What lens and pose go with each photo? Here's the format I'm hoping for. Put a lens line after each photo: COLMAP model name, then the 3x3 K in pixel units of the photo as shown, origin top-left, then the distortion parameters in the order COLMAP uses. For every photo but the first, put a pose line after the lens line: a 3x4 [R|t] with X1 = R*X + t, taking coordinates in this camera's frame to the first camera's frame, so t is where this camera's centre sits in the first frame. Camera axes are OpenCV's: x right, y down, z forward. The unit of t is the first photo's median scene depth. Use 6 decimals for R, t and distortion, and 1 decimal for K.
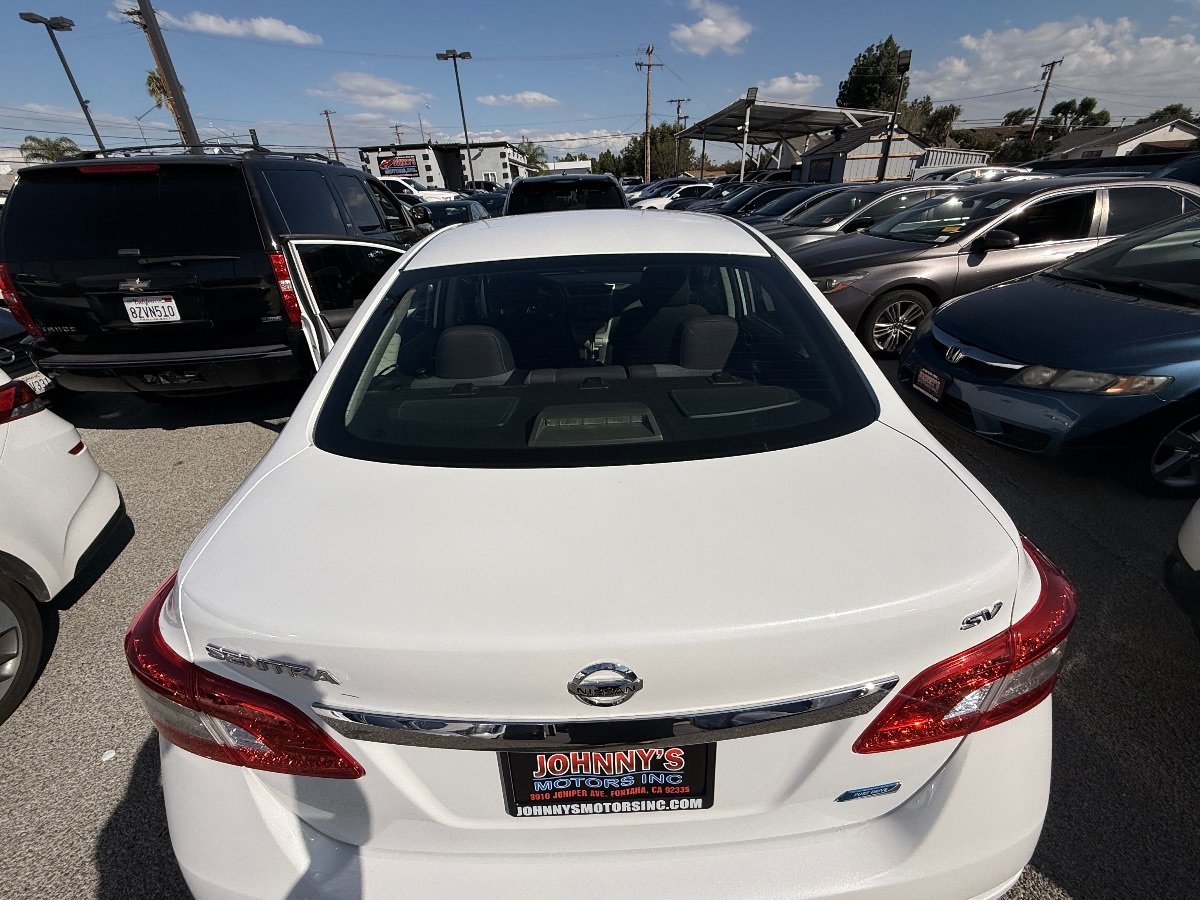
lens RADIAL K [[506.2, 0, 599.7], [0, 506.2, 454.0], [0, 0, 1]] dist [-0.002576, 0.001348]
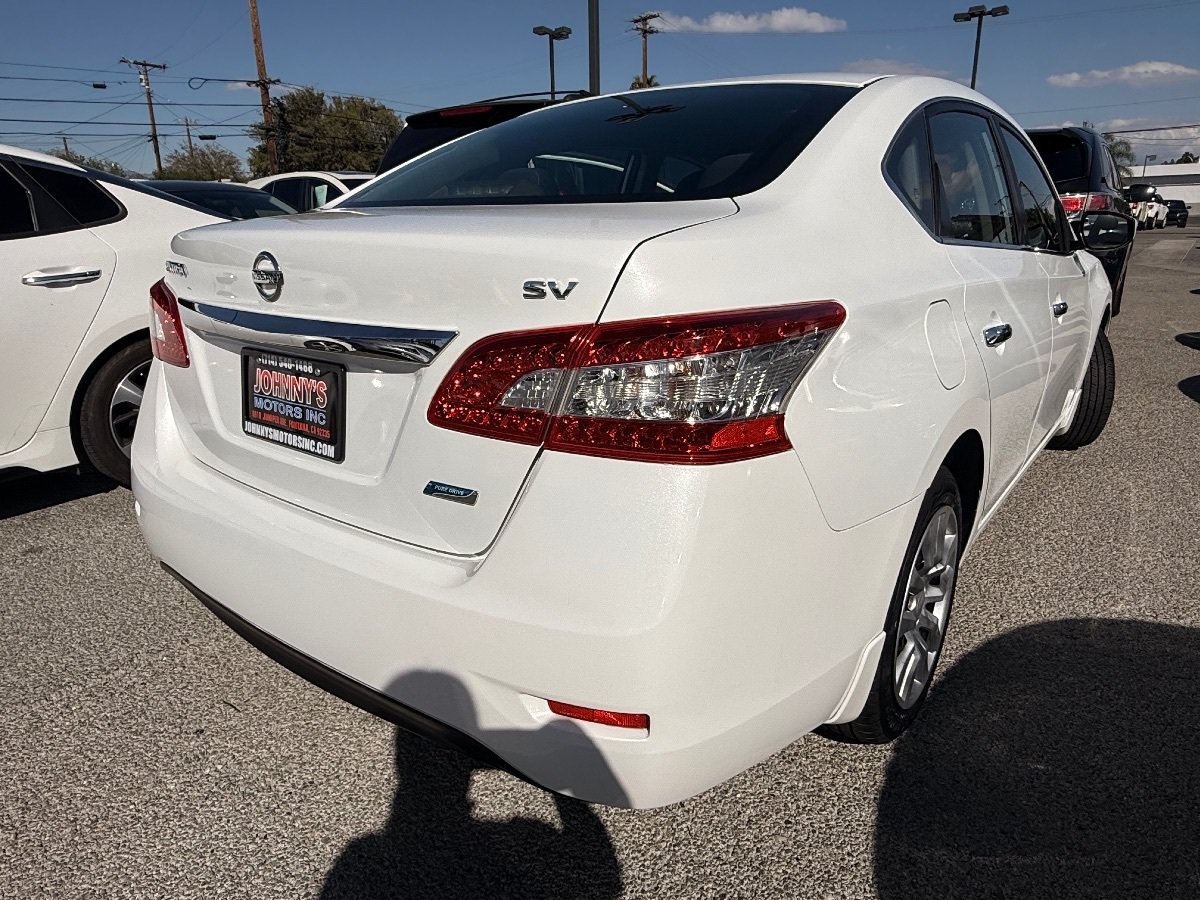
lens RADIAL K [[767.8, 0, 590.8], [0, 767.8, 456.4], [0, 0, 1]] dist [0.003888, -0.003498]
pose [[0.769641, 0.217873, -0.600153, 0.389828], [-0.315125, 0.947134, -0.060282, 0.151750], [0.555292, 0.235519, 0.797610, 0.000321]]
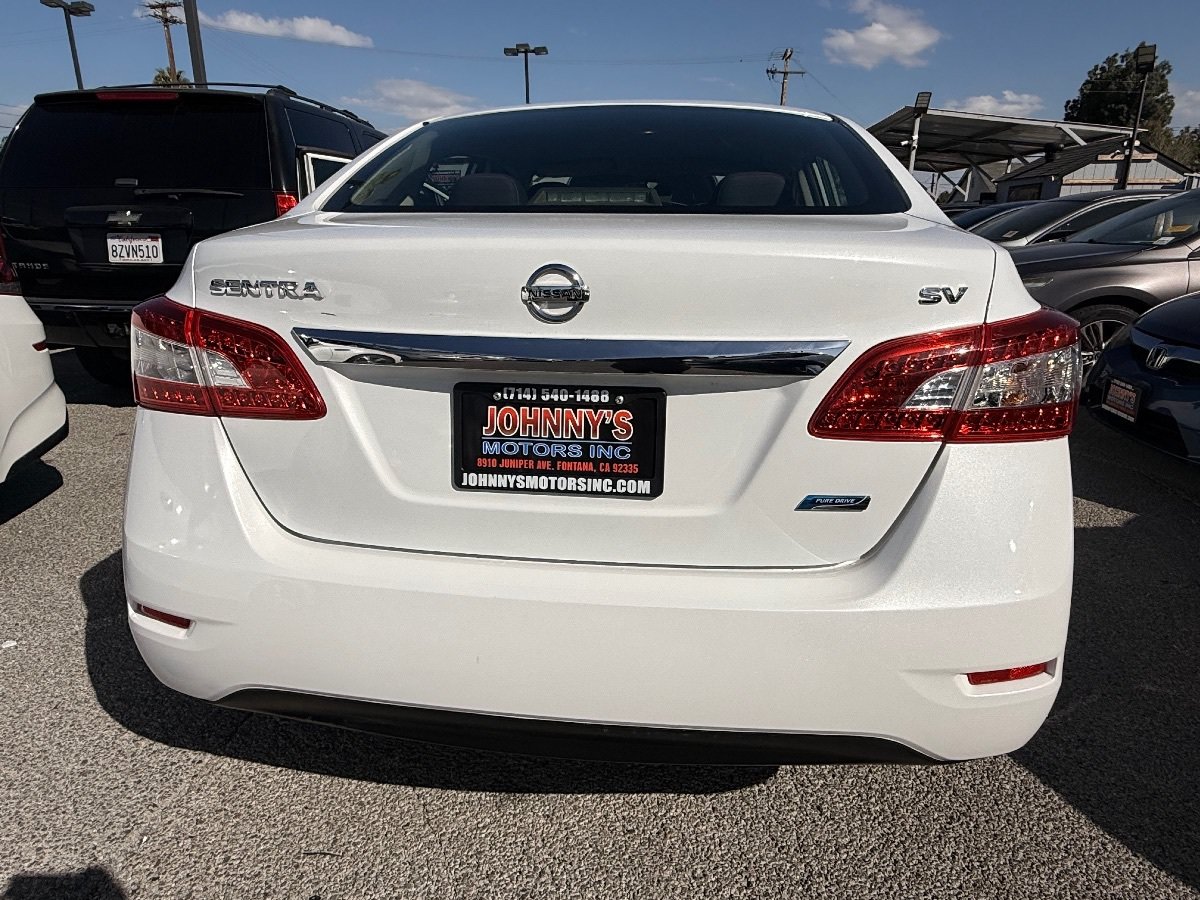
lens RADIAL K [[767.8, 0, 589.0], [0, 767.8, 457.1], [0, 0, 1]] dist [0.003888, -0.003498]
pose [[0.988409, 0.080859, -0.128489, 0.065561], [-0.104222, 0.976813, -0.187016, 0.223053], [0.110387, 0.198239, 0.973918, -0.107616]]
